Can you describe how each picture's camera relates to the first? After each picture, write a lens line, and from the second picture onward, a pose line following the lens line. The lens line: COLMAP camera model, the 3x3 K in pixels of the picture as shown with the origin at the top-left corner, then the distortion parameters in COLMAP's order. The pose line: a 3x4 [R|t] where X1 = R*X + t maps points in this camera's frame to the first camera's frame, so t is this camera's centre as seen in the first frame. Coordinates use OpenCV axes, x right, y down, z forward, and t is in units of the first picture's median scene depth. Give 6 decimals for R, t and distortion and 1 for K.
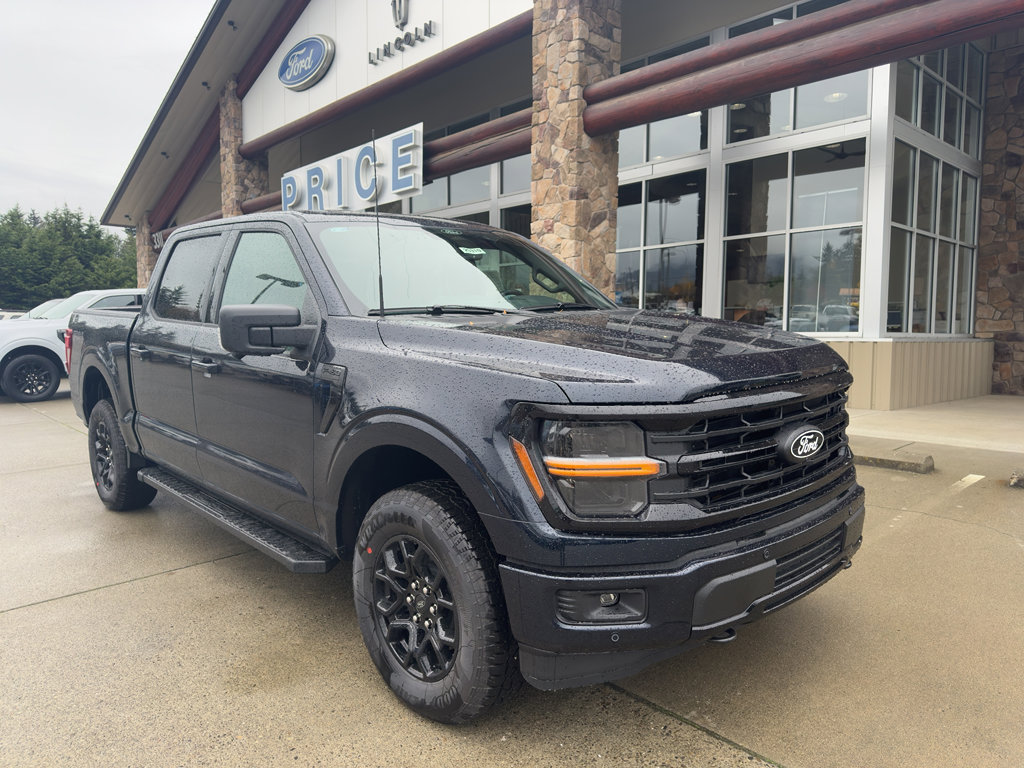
lens RADIAL K [[732.6, 0, 512.0], [0, 732.6, 384.0], [0, 0, 1]] dist [0.111396, -0.156661]
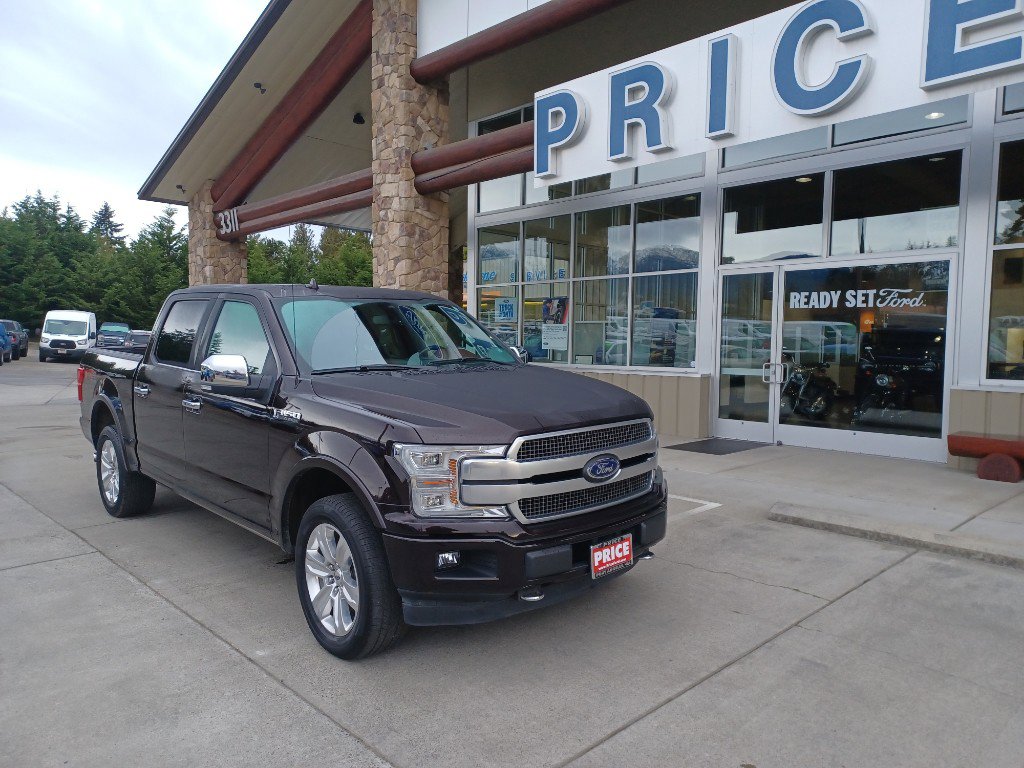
lens RADIAL K [[732.9, 0, 512.0], [0, 732.9, 384.0], [0, 0, 1]] dist [0.087865, -0.070220]
pose [[0.998891, 0.005036, 0.046806, -0.308260], [-0.004550, 0.999935, -0.010474, -0.046685], [-0.046856, 0.010249, 0.998849, 0.383332]]
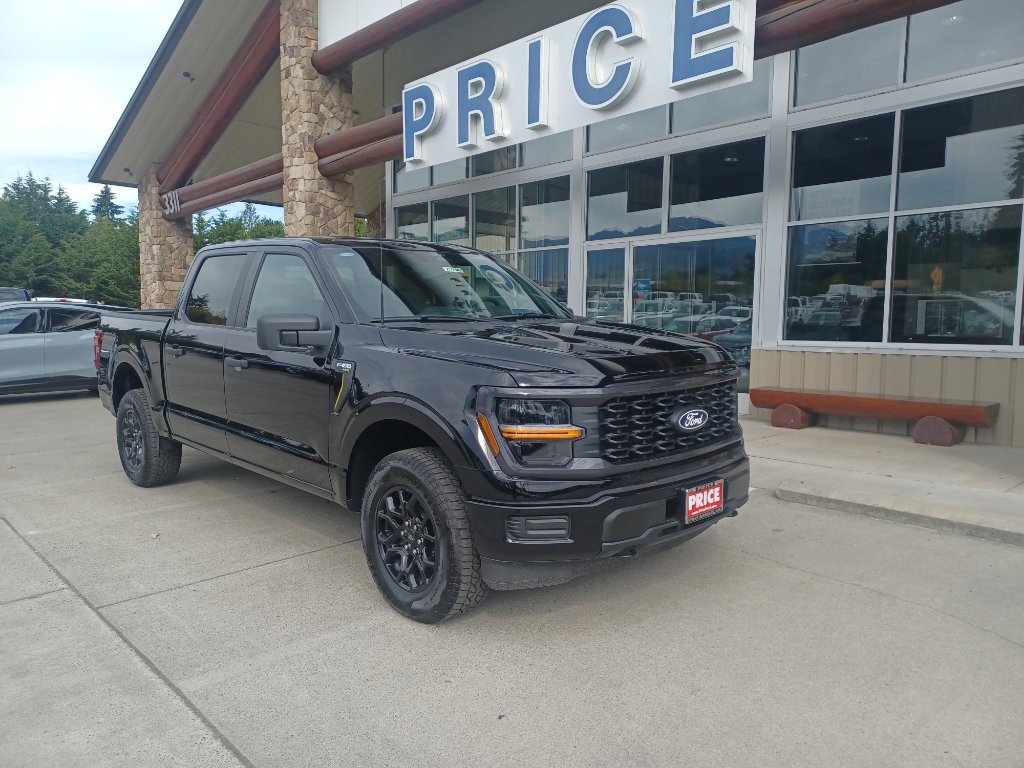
lens RADIAL K [[740.8, 0, 512.0], [0, 740.8, 384.0], [0, 0, 1]] dist [0.054267, -0.022545]
pose [[0.999447, 0.000304, 0.033249, -0.208663], [-0.000849, 0.999866, 0.016376, -0.034445], [-0.033239, -0.016395, 0.999313, 0.316585]]
